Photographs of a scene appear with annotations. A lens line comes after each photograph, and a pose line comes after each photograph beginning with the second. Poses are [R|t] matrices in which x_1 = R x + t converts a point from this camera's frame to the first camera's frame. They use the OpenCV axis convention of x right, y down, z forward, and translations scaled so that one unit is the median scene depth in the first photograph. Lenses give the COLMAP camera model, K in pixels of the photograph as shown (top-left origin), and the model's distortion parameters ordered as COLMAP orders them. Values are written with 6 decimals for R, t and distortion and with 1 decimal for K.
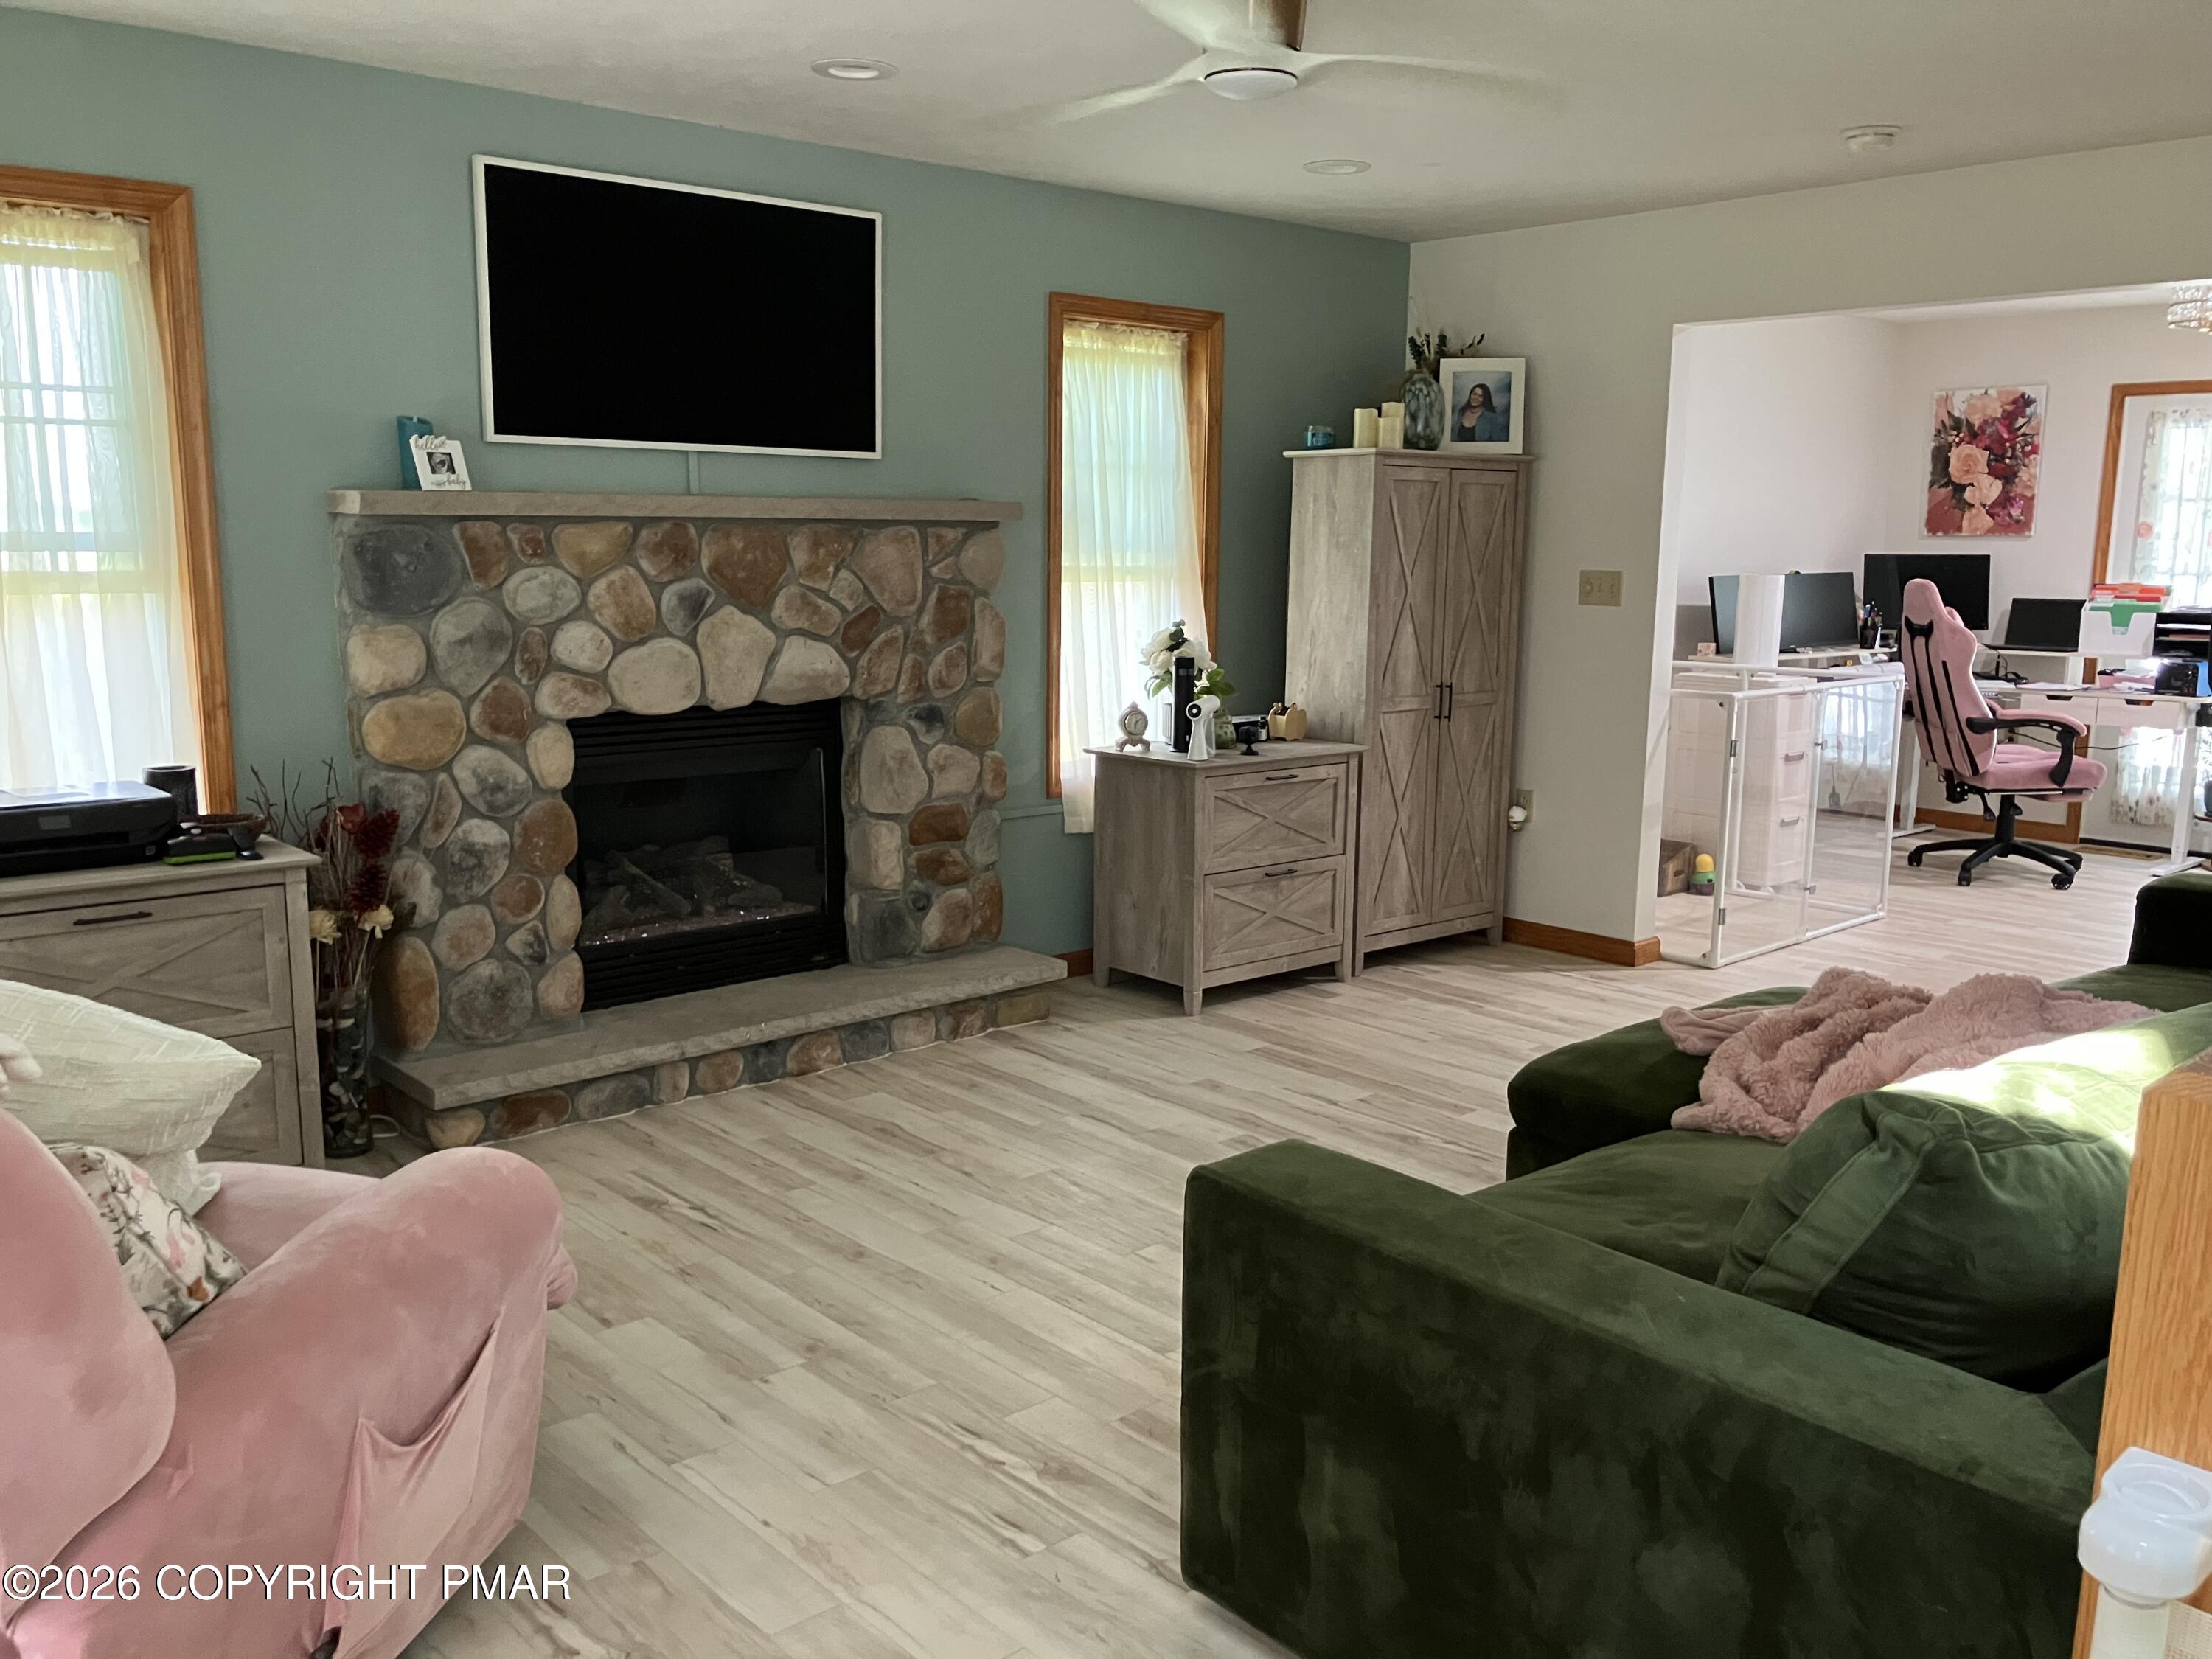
lens RADIAL K [[1822.1, 0, 1109.7], [0, 1822.1, 829.4], [0, 0, 1]] dist [0.042474, -0.057598]
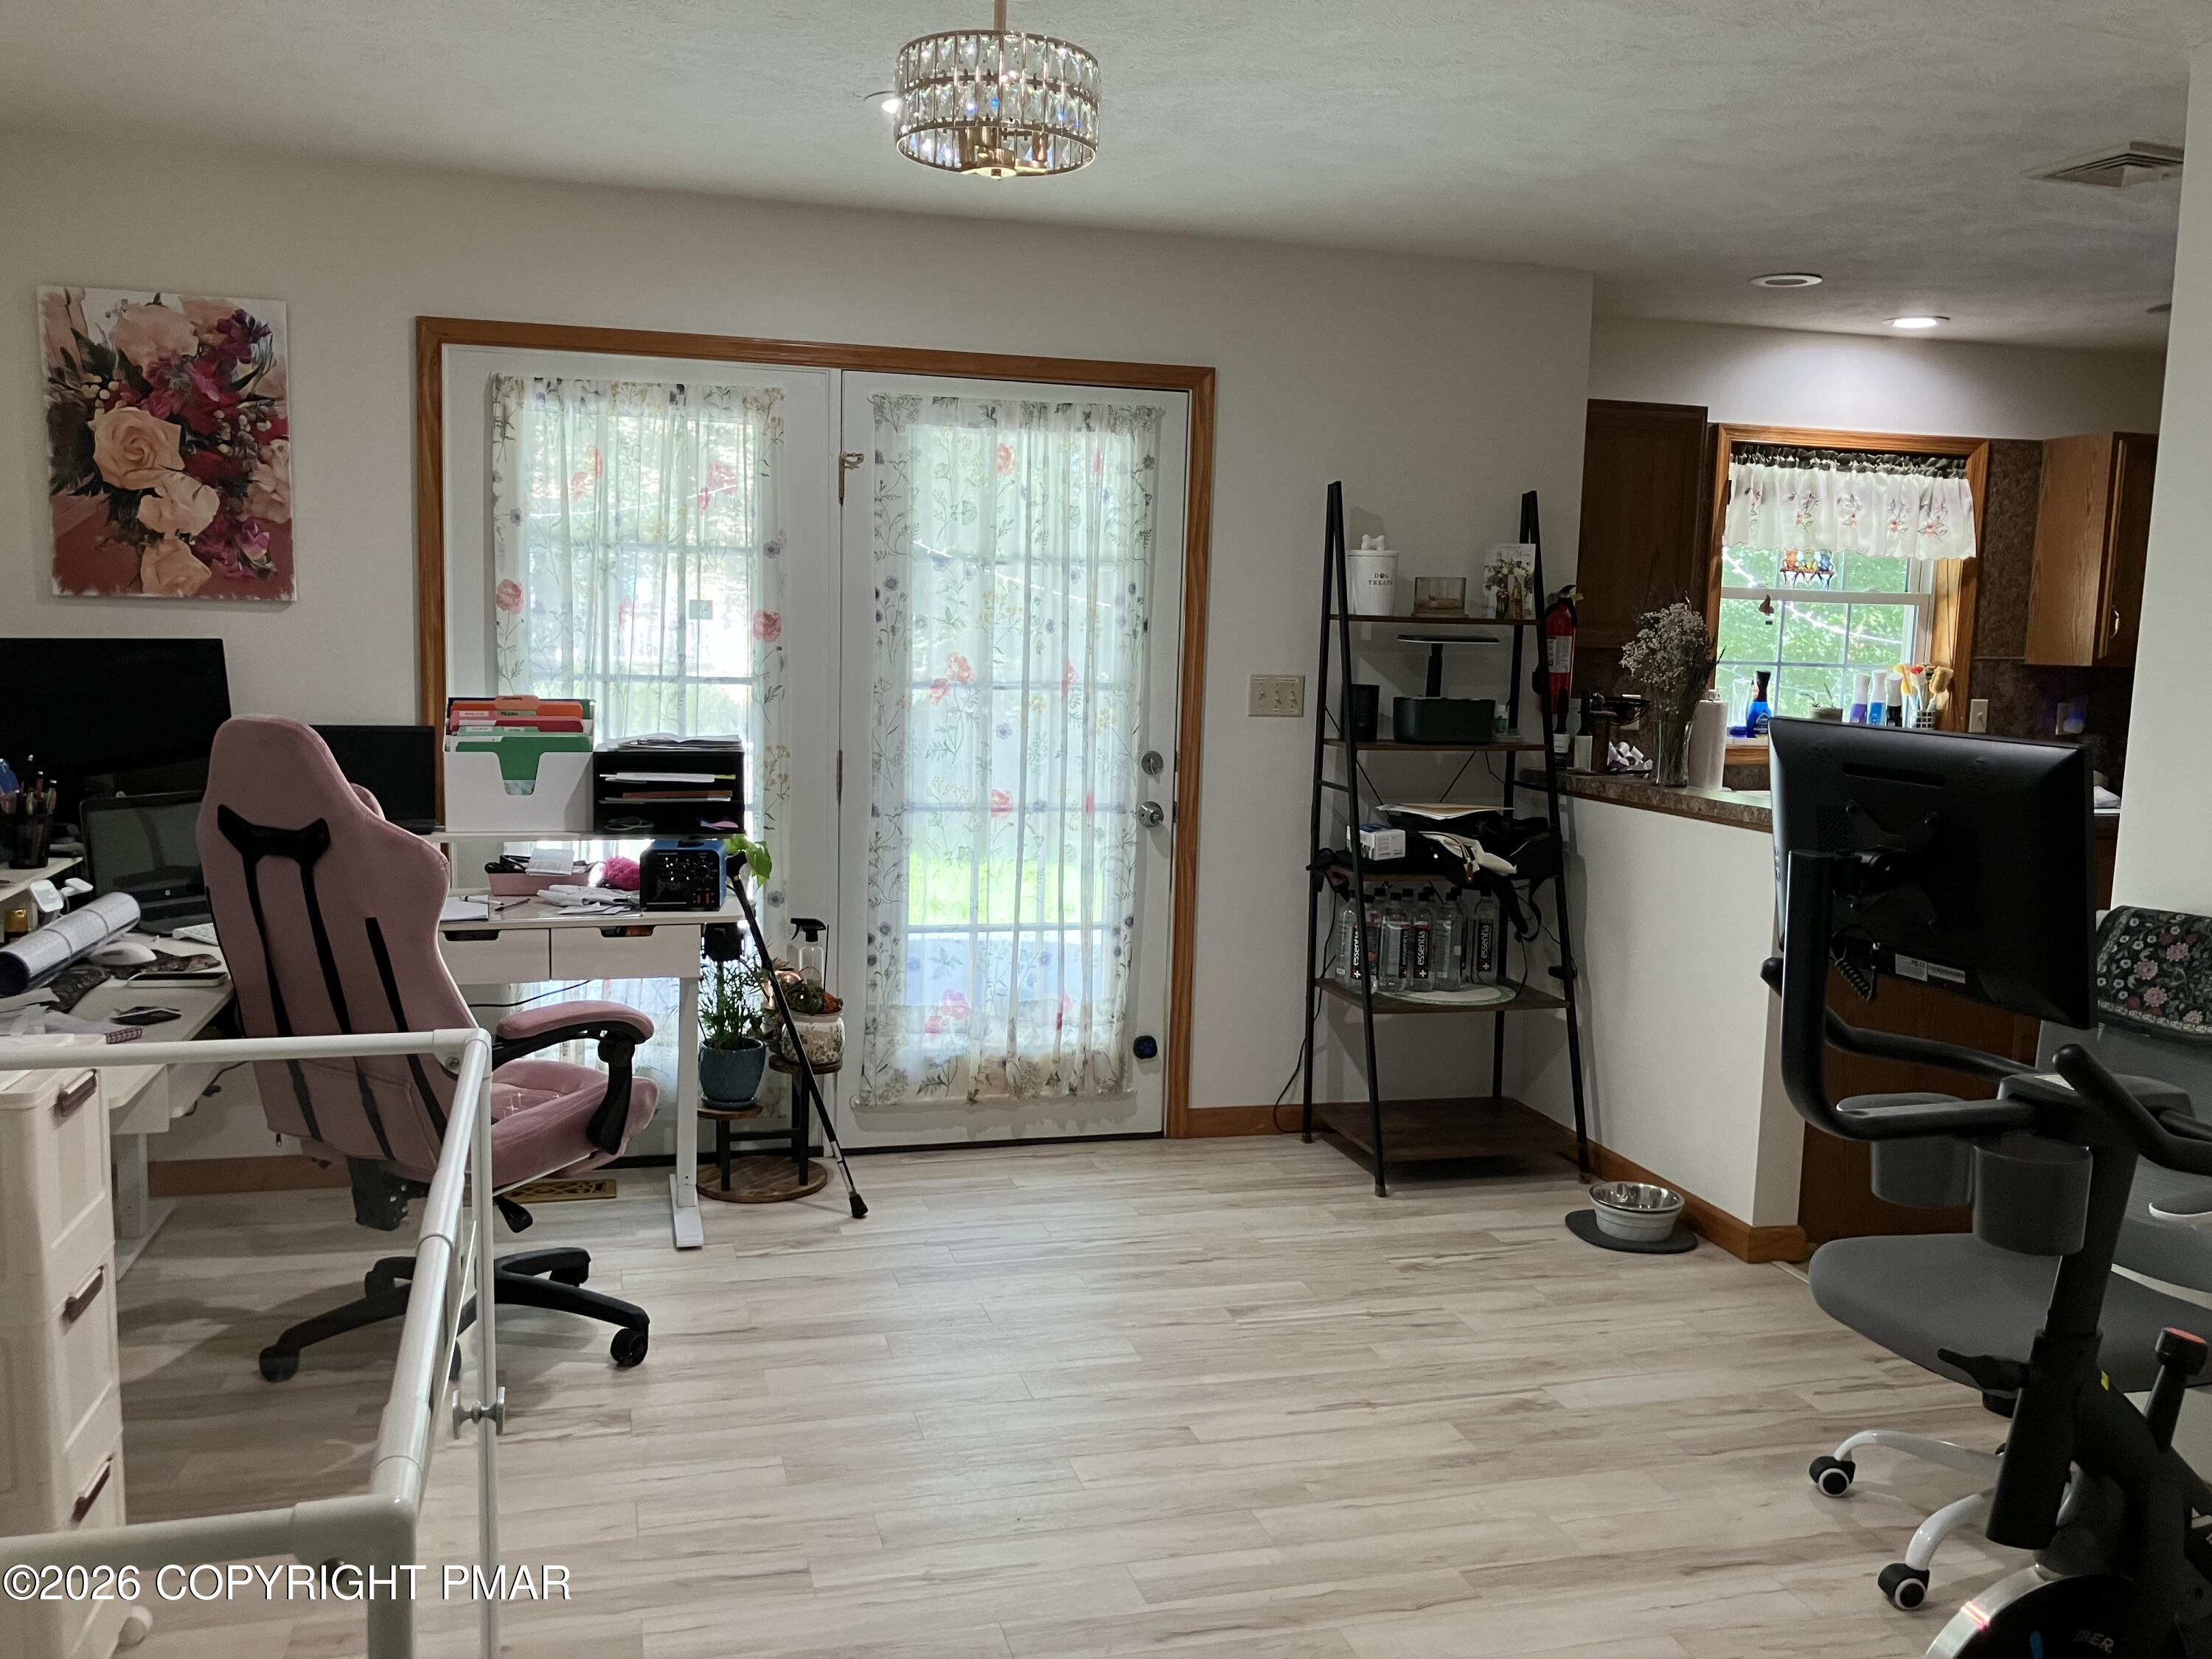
lens RADIAL K [[1822.1, 0, 1105.7], [0, 1822.1, 836.0], [0, 0, 1]] dist [0.042474, -0.057598]
pose [[0.443472, -0.103188, 0.890328, 0.222665], [0.123018, 0.990957, 0.053575, -0.144174], [-0.887806, 0.085768, 0.452156, 0.873400]]
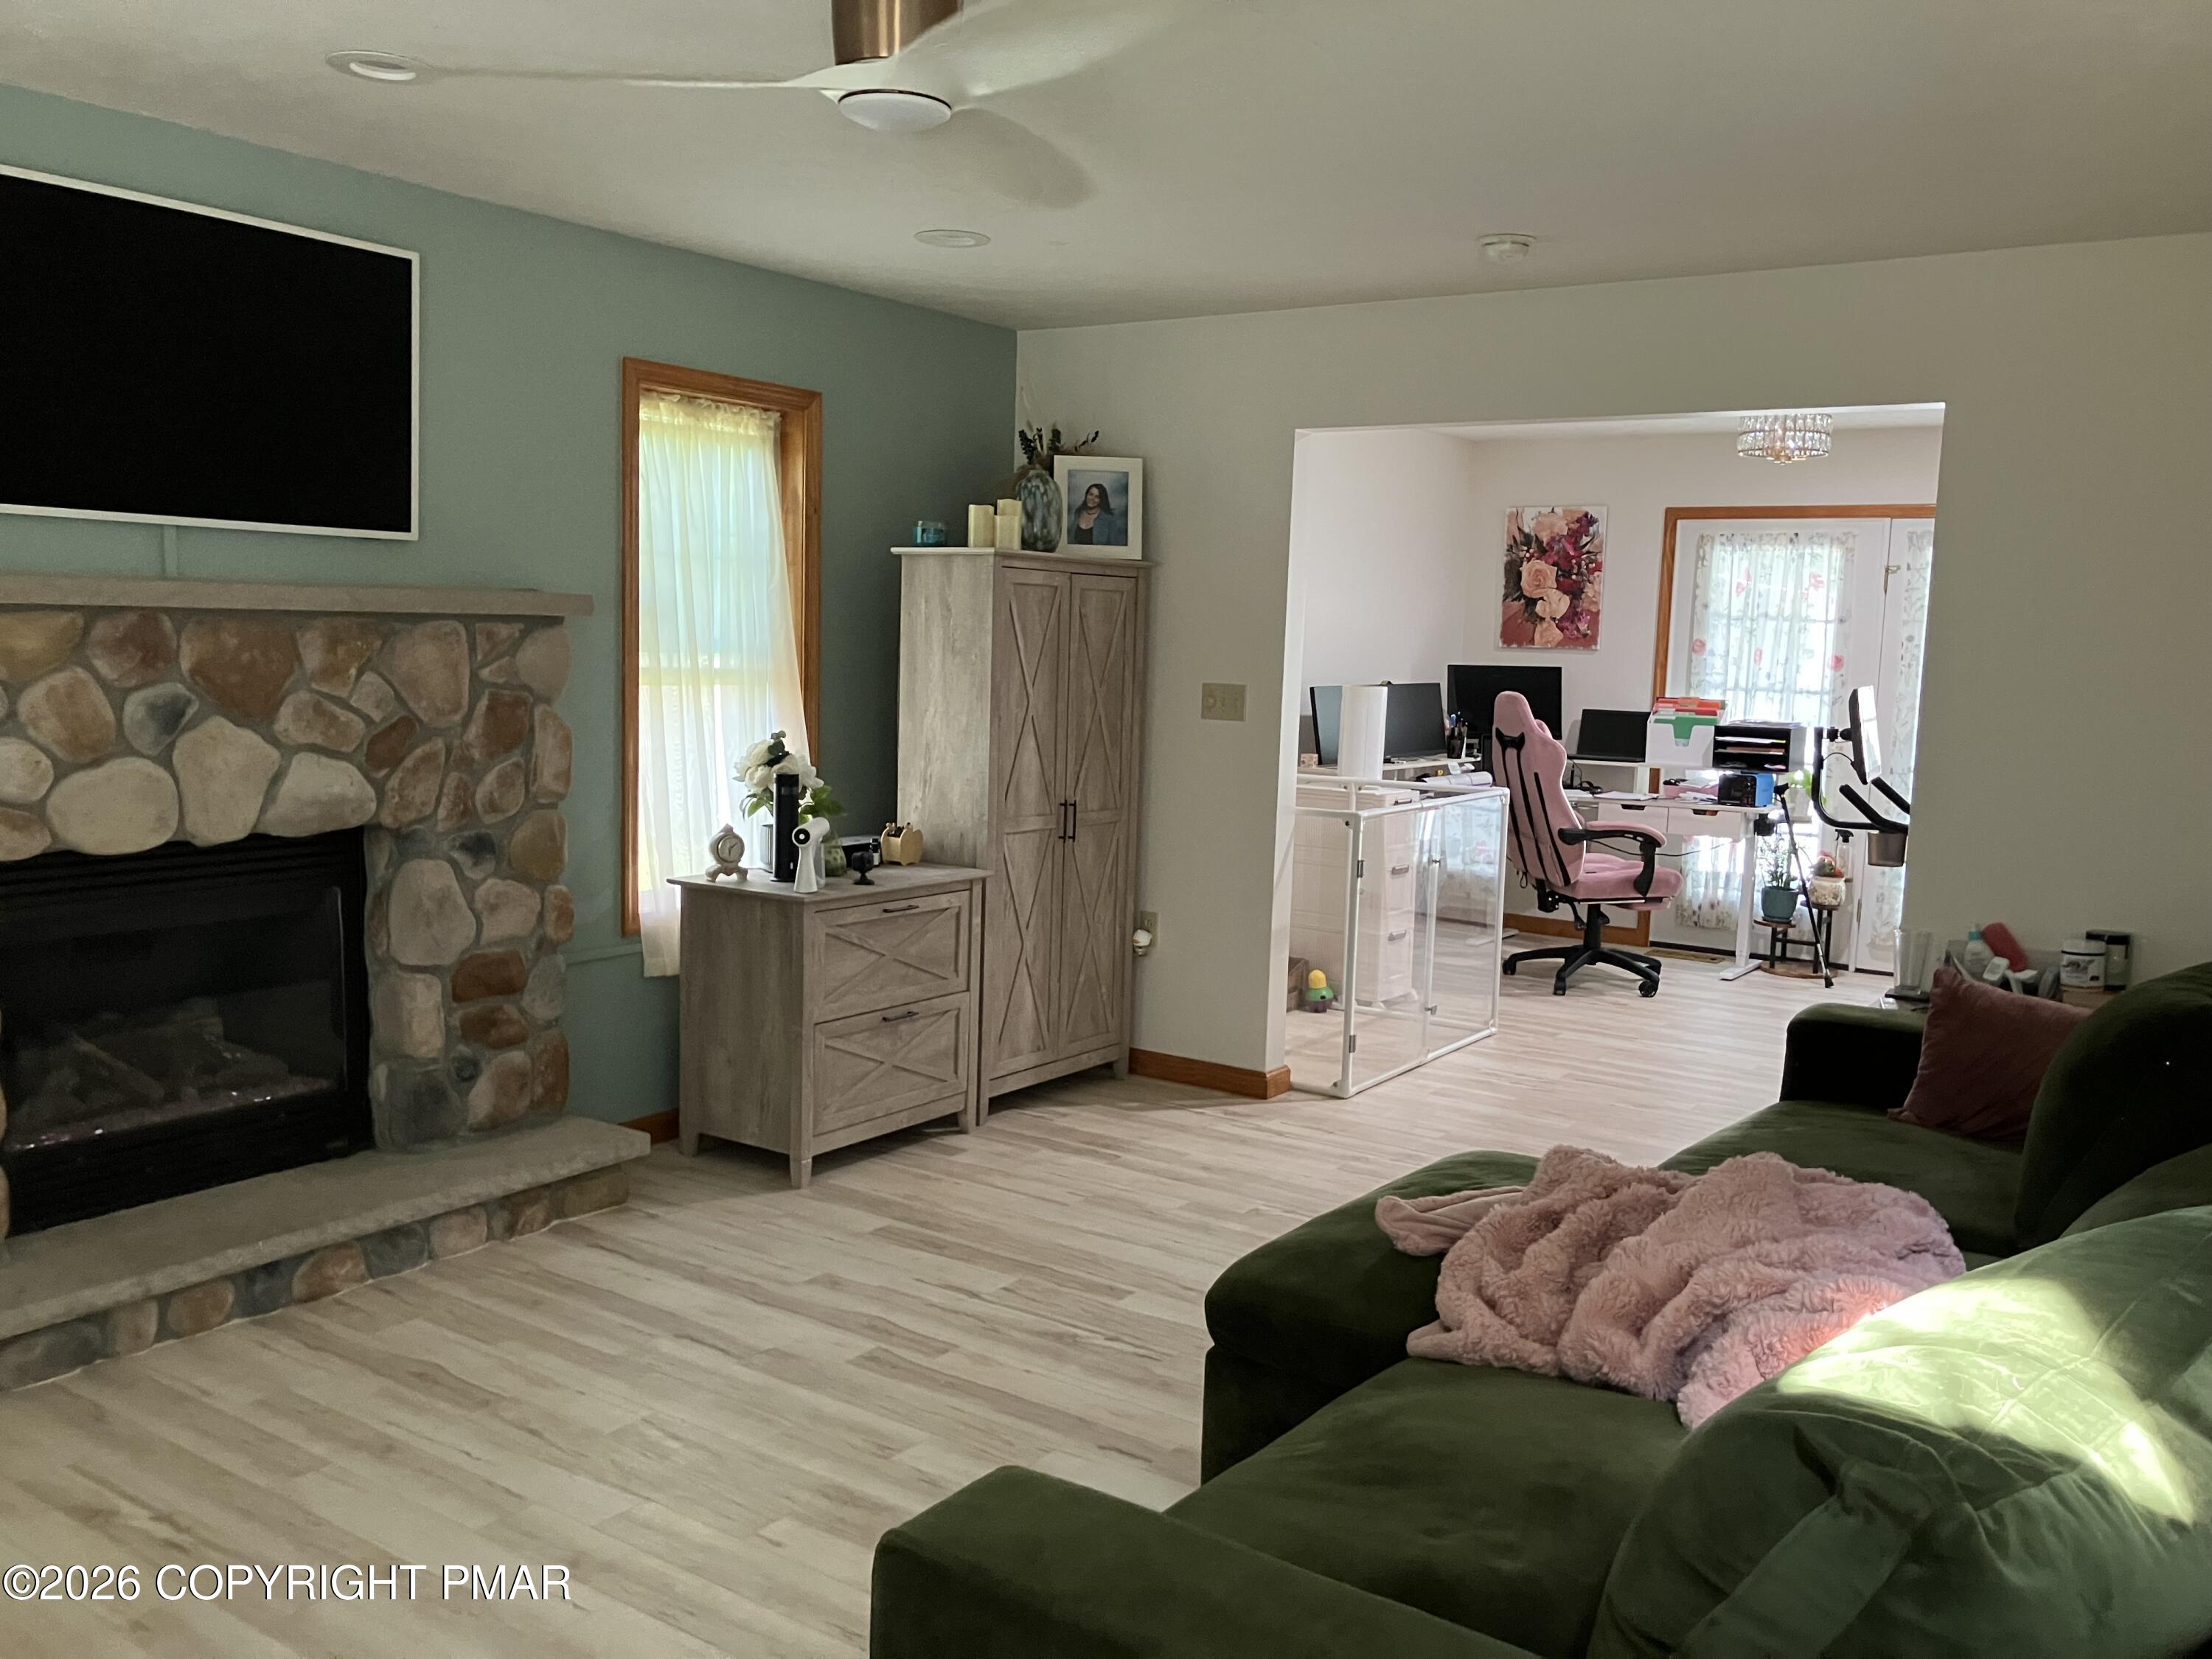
lens RADIAL K [[1822.1, 0, 1114.6], [0, 1822.1, 830.3], [0, 0, 1]] dist [0.042474, -0.057598]
pose [[0.970883, -0.006947, 0.239453, -0.015323], [0.018421, 0.998785, -0.045716, -0.023850], [-0.238844, 0.048796, 0.969831, 0.104449]]
